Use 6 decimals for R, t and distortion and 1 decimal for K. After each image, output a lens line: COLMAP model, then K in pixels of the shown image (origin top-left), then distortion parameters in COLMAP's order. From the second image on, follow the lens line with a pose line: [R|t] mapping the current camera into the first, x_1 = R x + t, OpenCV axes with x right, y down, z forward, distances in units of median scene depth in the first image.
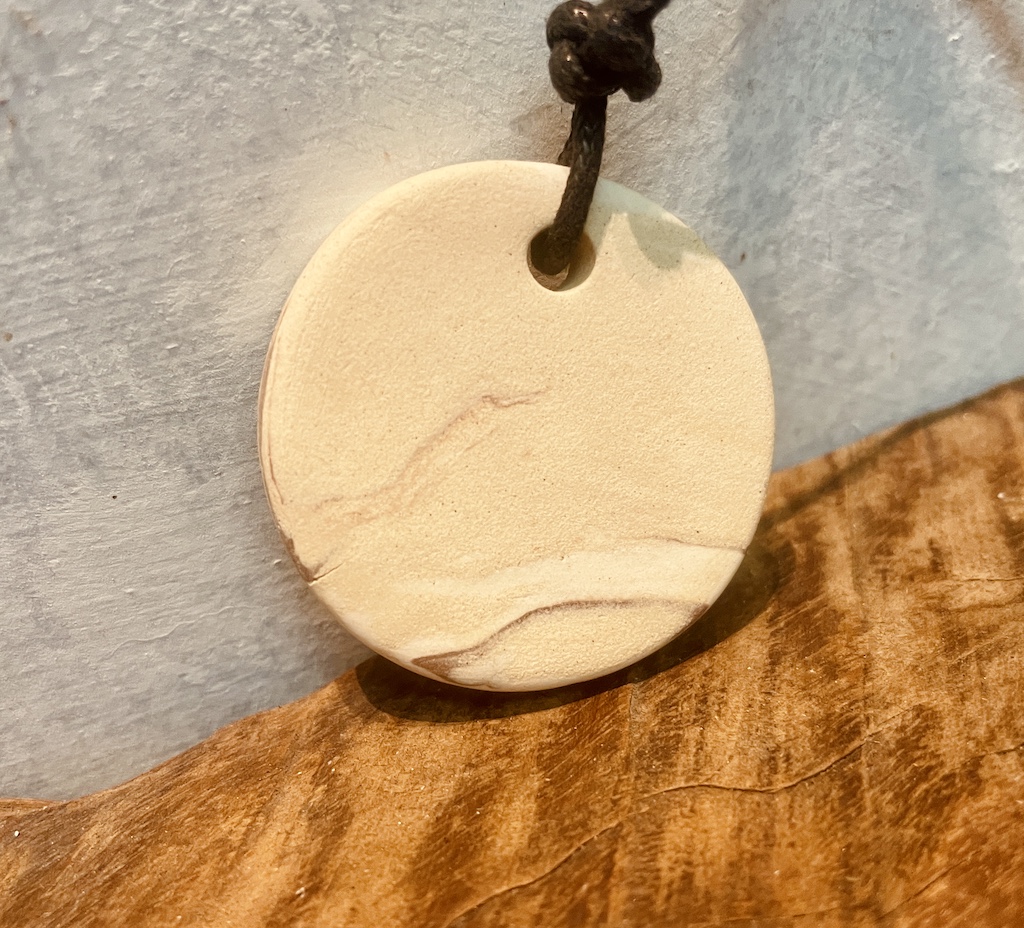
lens RADIAL K [[1163.2, 0, 510.9], [0, 1163.2, 536.3], [0, 0, 1]] dist [-0.015700, 0.000000]
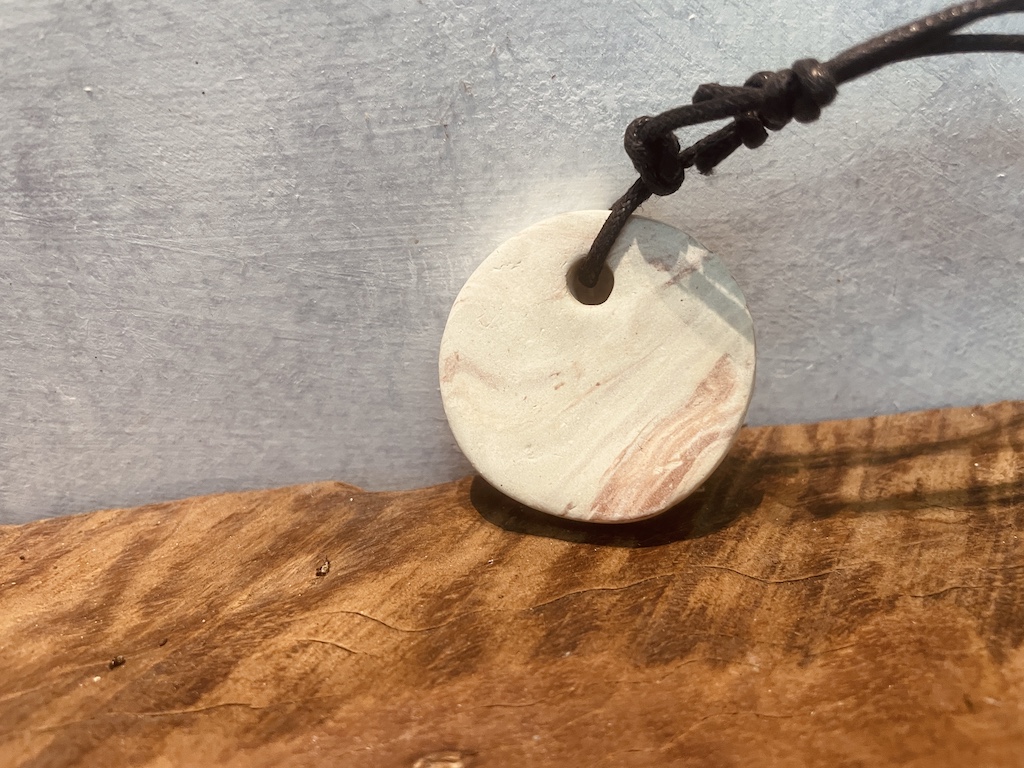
lens RADIAL K [[854.6, 0, 492.9], [0, 854.6, 384.6], [0, 0, 1]] dist [0.022314, -0.078149]
pose [[0.947690, 0.223505, -0.227882, 0.063002], [-0.241030, 0.969132, -0.051851, 0.097905], [0.209259, 0.104065, 0.972307, -0.321061]]
